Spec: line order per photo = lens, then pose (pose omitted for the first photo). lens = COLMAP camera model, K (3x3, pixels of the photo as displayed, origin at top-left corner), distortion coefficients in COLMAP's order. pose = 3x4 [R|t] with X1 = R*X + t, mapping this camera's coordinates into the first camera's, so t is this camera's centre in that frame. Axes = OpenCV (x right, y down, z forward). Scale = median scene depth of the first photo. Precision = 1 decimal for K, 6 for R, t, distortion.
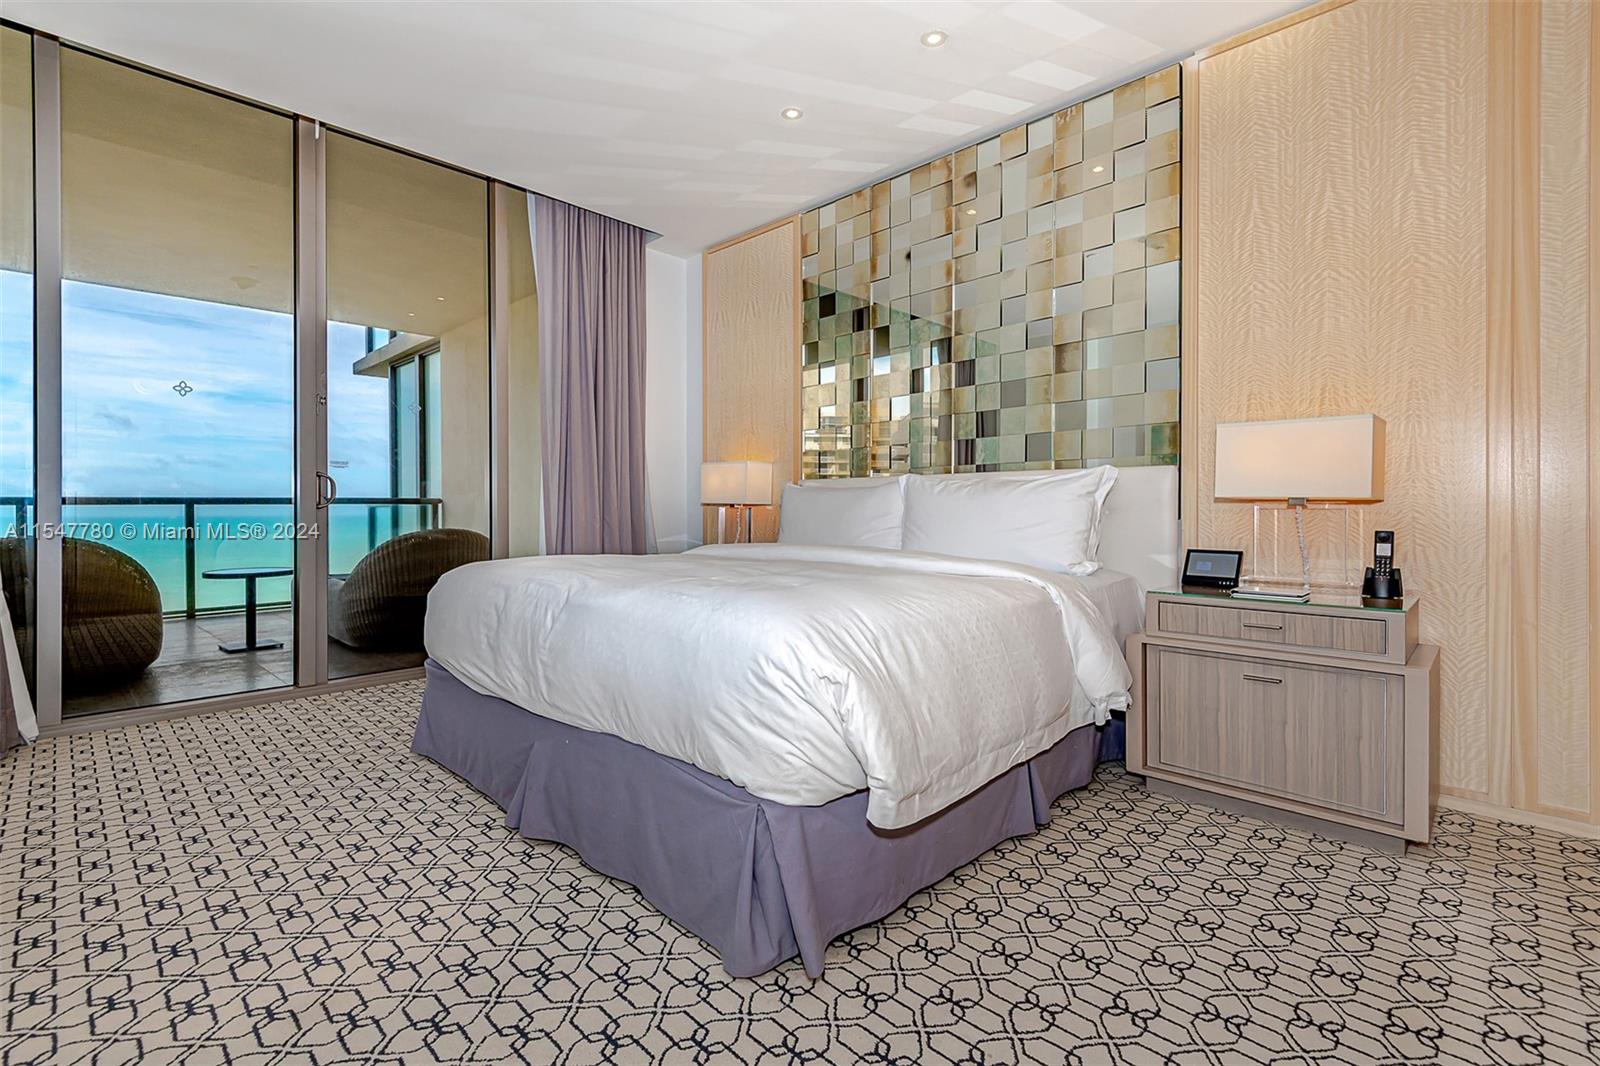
lens RADIAL K [[736.8, 0, 794.2], [0, 736.8, 528.7], [0, 0, 1]] dist [0.024981, -0.011638]
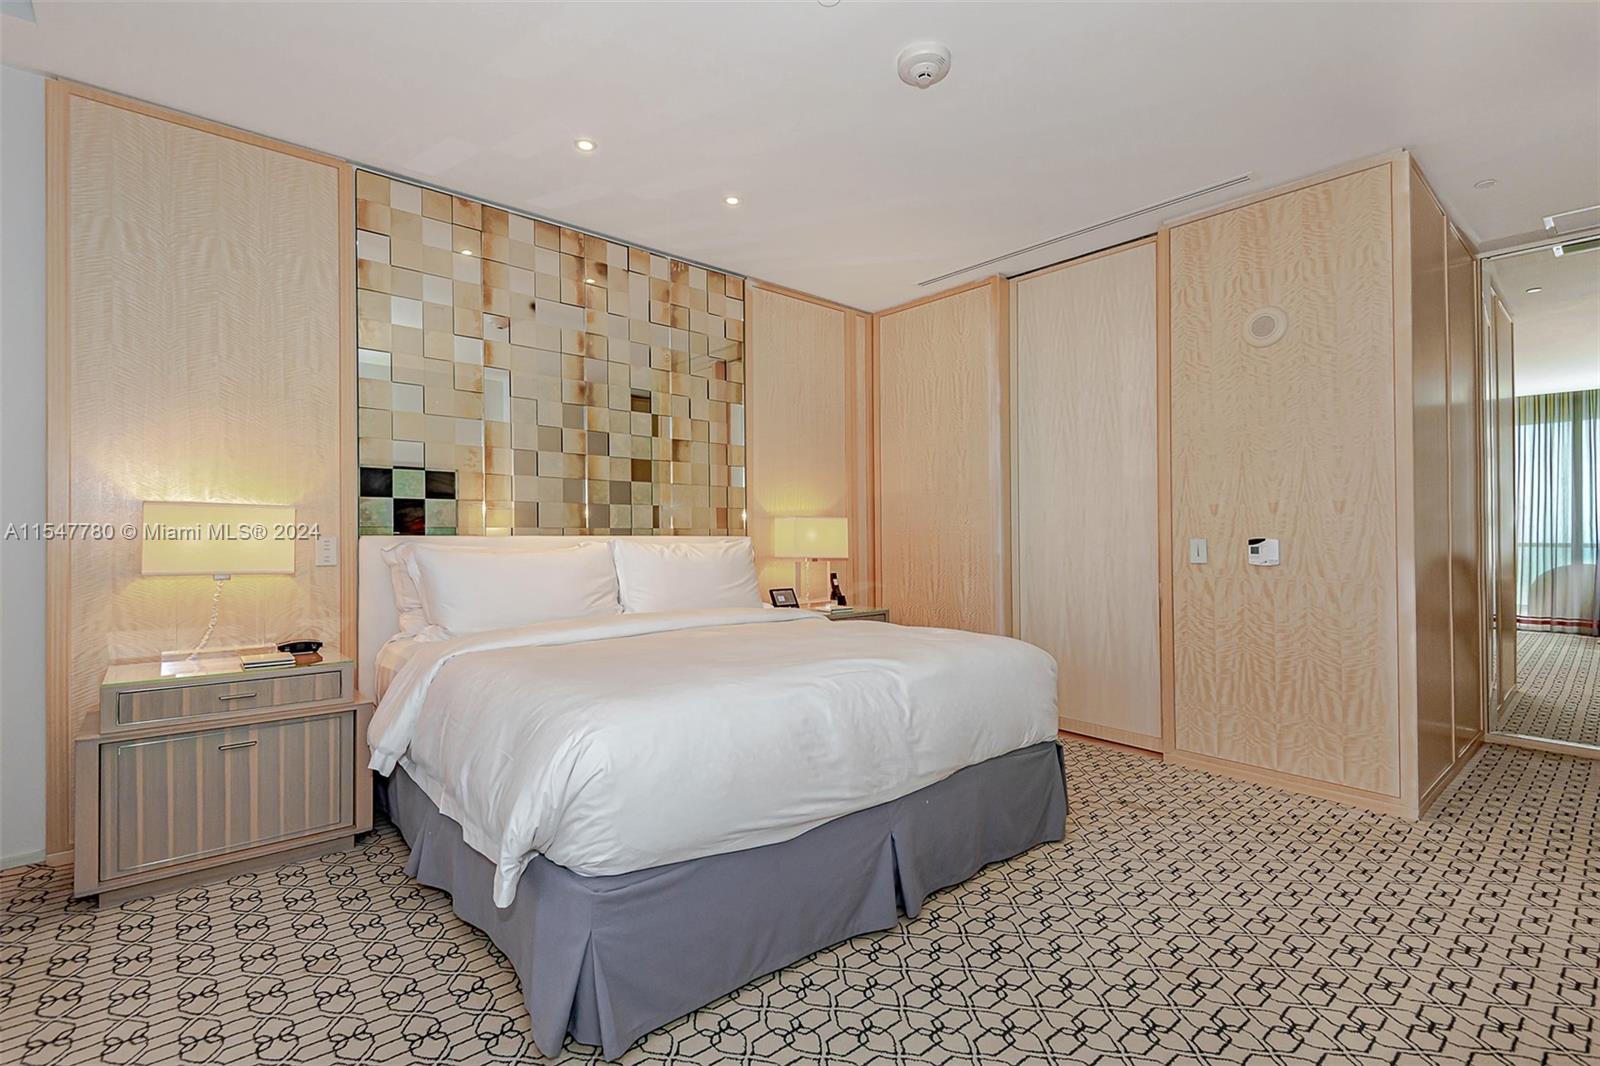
lens RADIAL K [[736.8, 0, 803.0], [0, 736.8, 530.3], [0, 0, 1]] dist [0.024981, -0.011638]
pose [[0.073725, 0.004107, 0.997270, -0.847867], [0.020734, 0.999769, -0.005650, -0.072771], [-0.997063, 0.021094, 0.073622, 0.642276]]
